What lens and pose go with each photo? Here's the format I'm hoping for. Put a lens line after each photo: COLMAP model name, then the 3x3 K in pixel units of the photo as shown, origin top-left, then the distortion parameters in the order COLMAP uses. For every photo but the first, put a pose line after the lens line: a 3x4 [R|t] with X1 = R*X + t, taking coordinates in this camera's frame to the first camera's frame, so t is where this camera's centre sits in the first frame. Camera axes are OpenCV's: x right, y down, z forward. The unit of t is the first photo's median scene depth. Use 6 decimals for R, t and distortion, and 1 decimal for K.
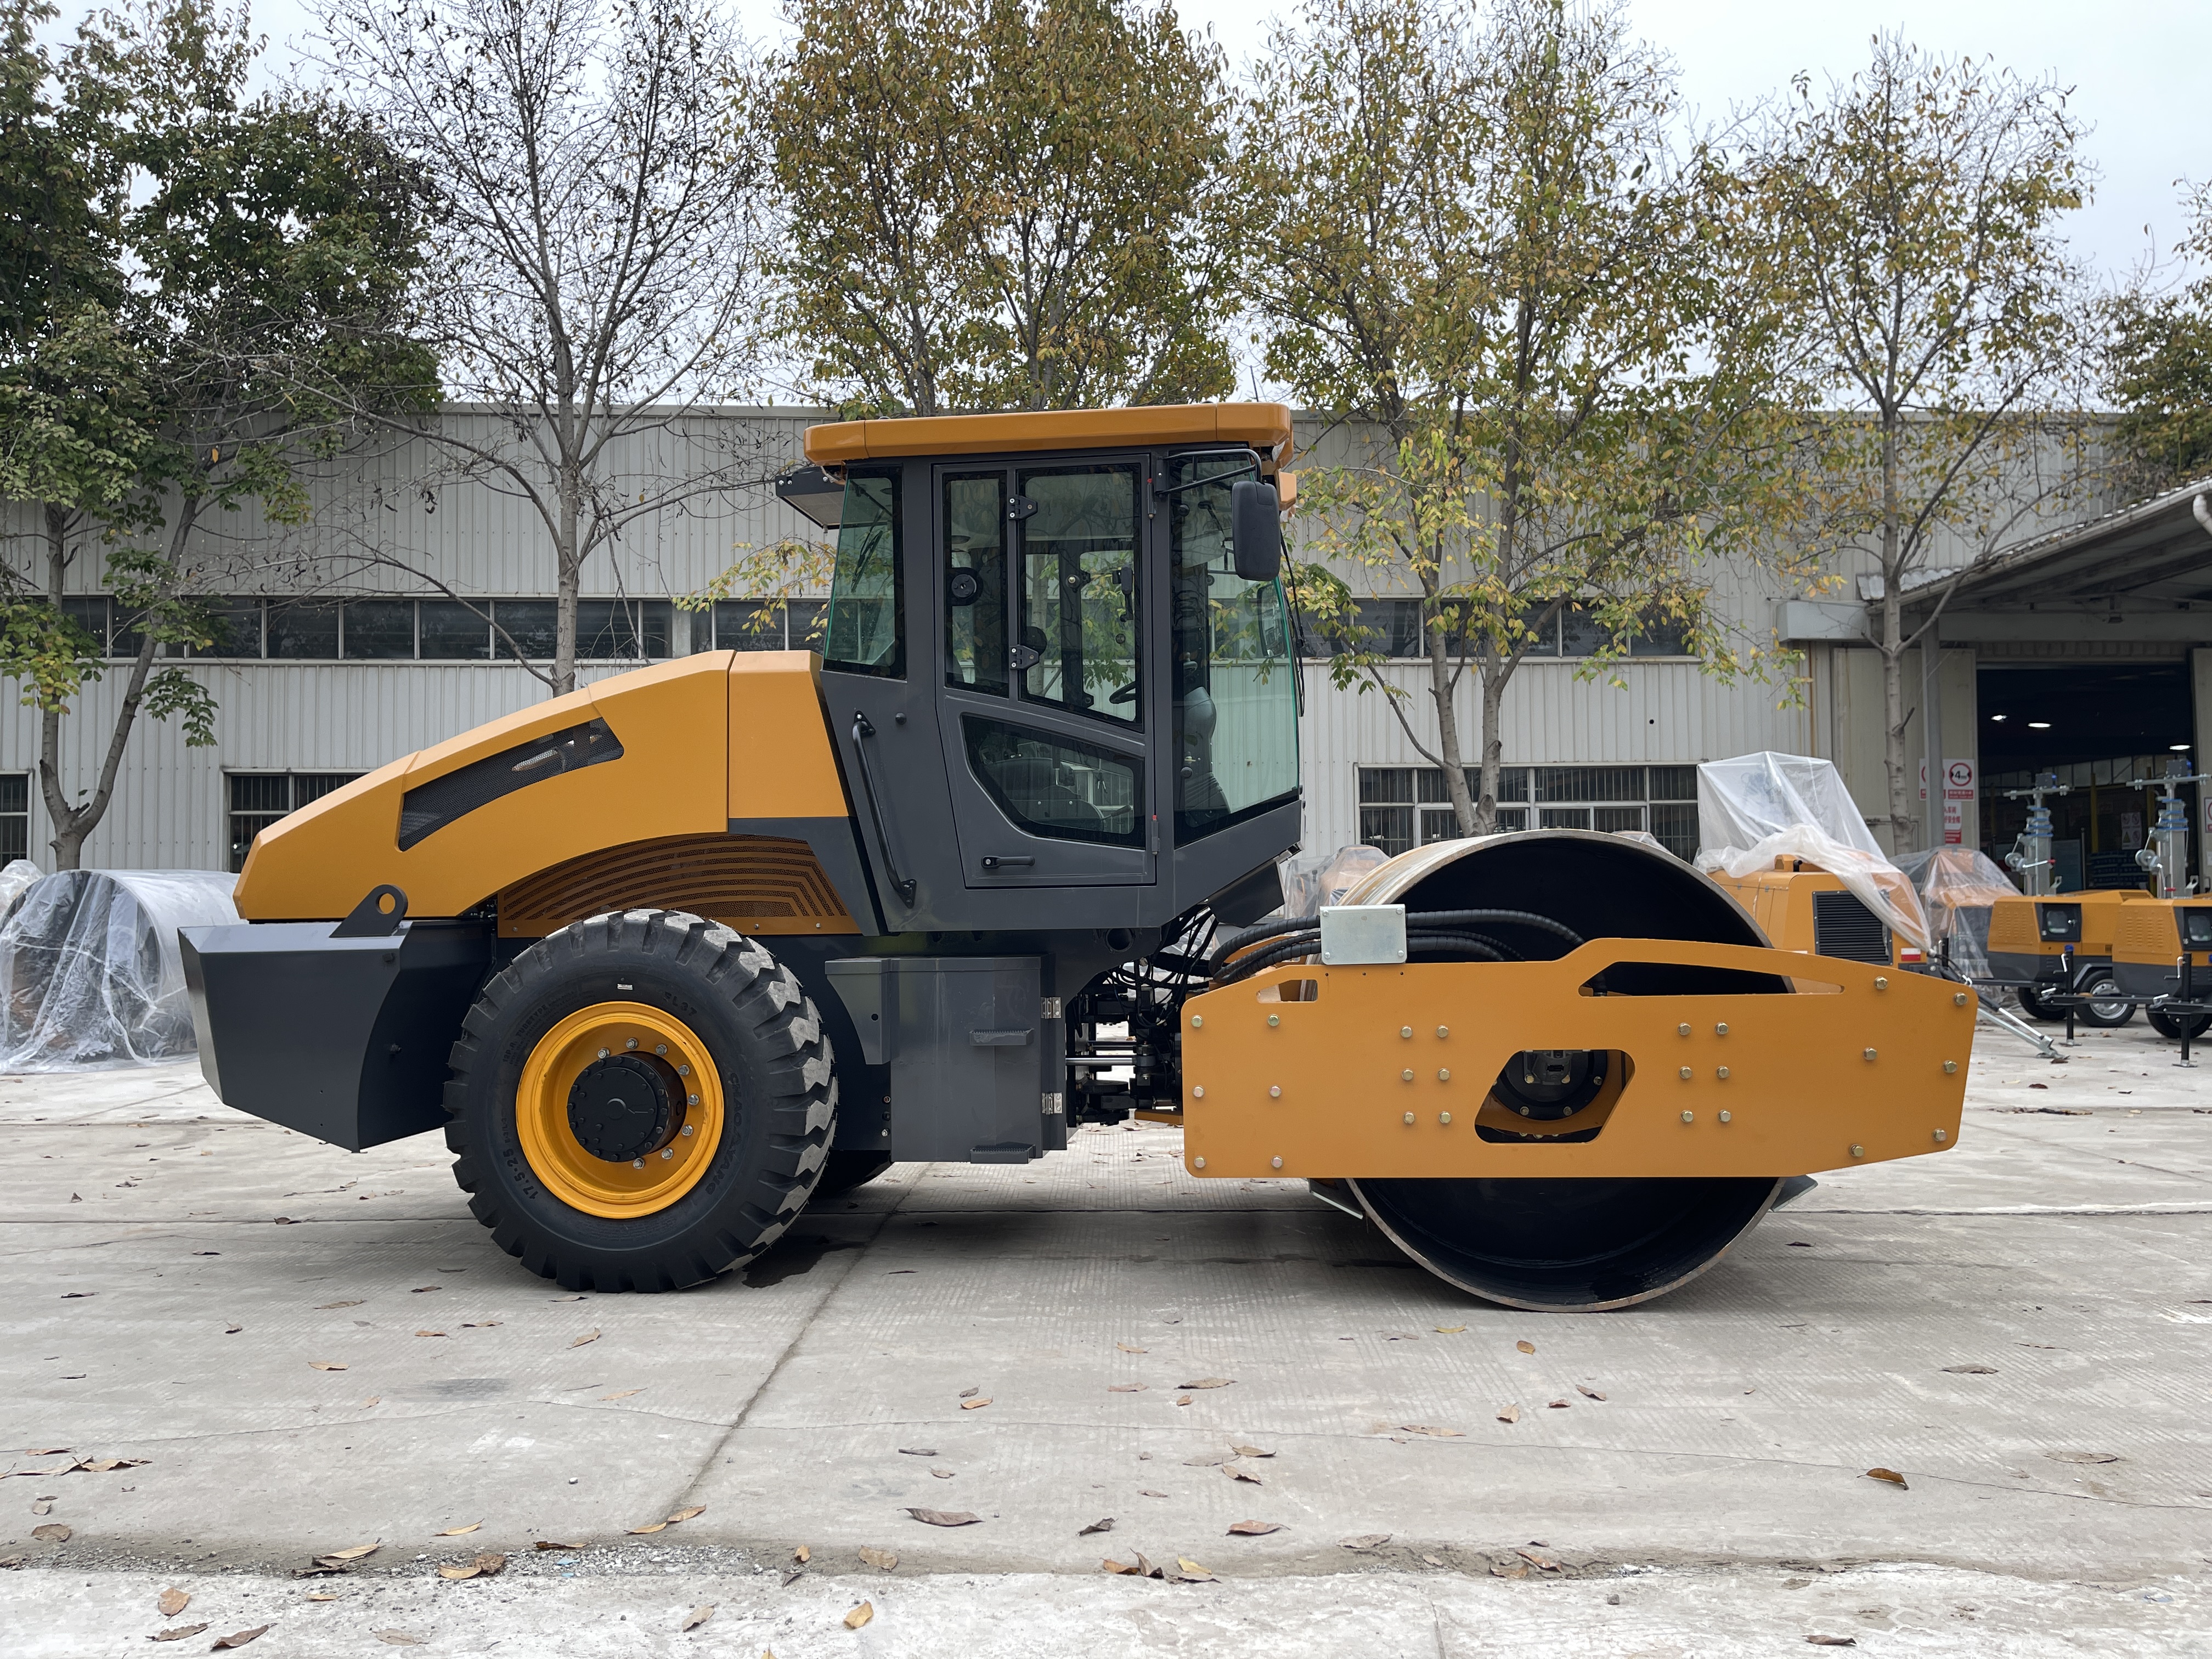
lens RADIAL K [[1661.7, 0, 1116.2], [0, 1661.7, 826.0], [0, 0, 1]] dist [0.081441, -0.105603]
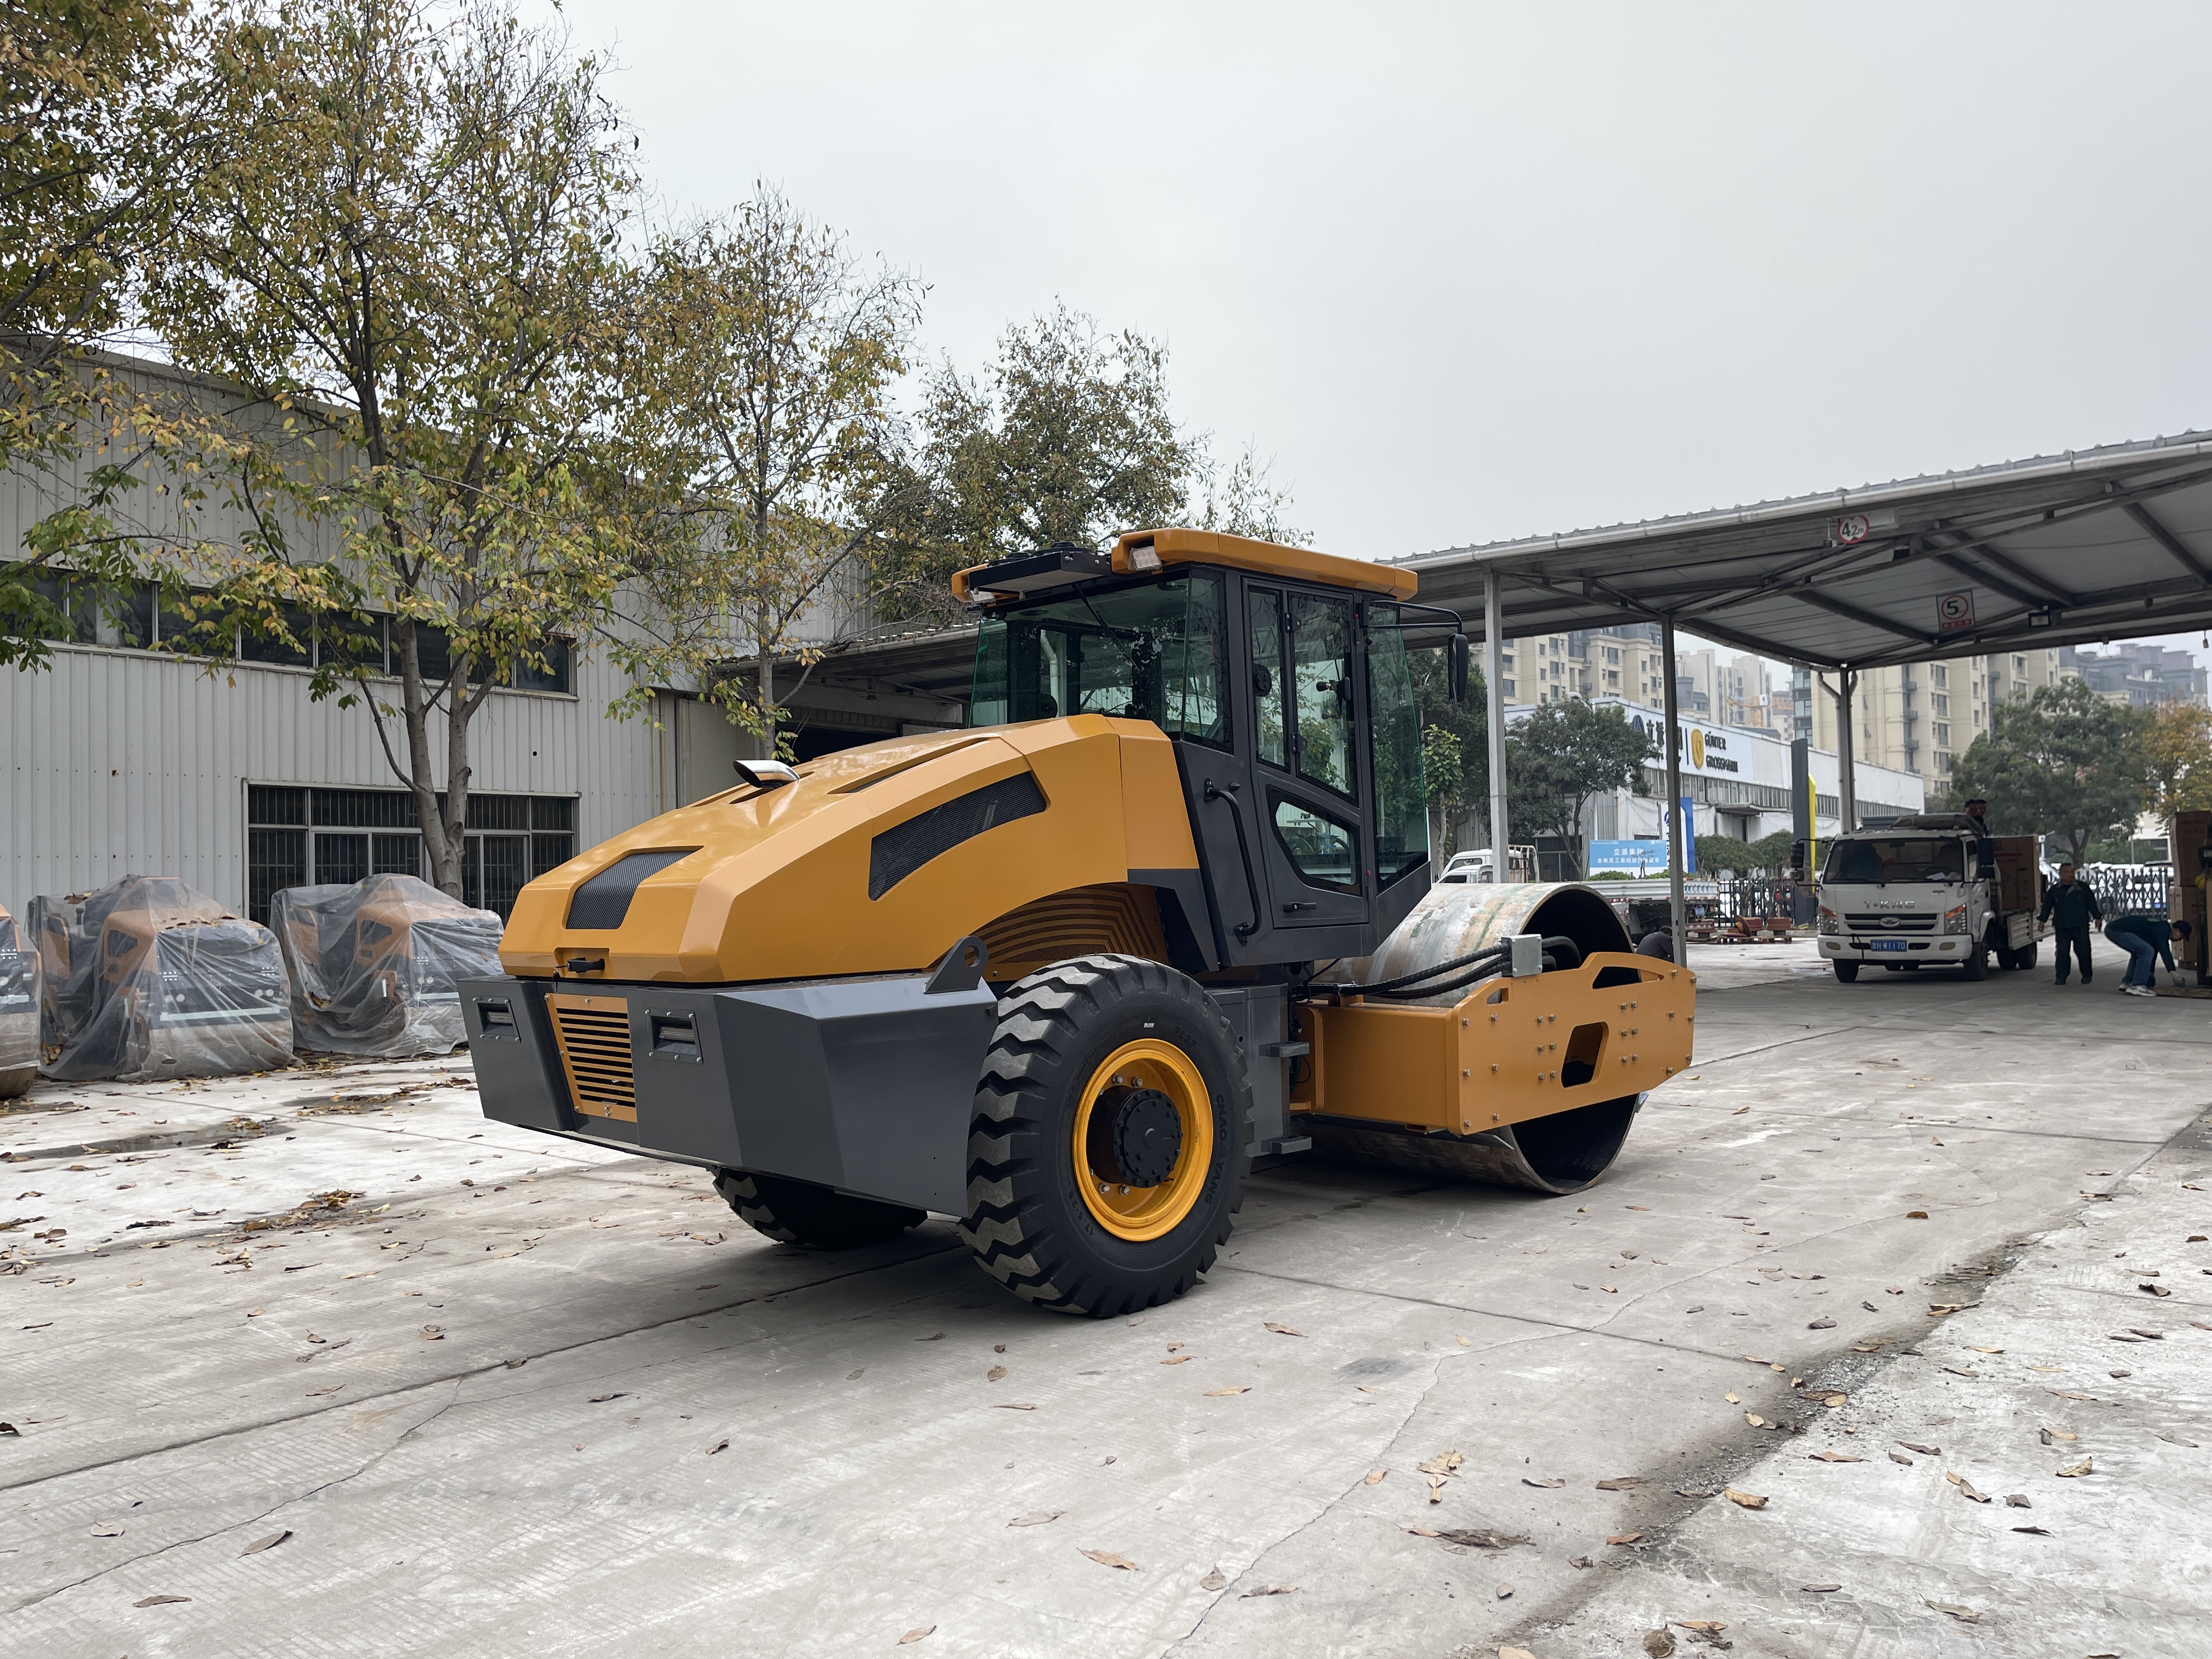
lens RADIAL K [[1661.7, 0, 1116.2], [0, 1661.7, 826.0], [0, 0, 1]] dist [0.081441, -0.105603]
pose [[0.618665, 0.027513, 0.785173, -1.375751], [-0.017987, 0.999621, -0.020854, -0.012806], [-0.785449, -0.001221, 0.618925, 0.411155]]
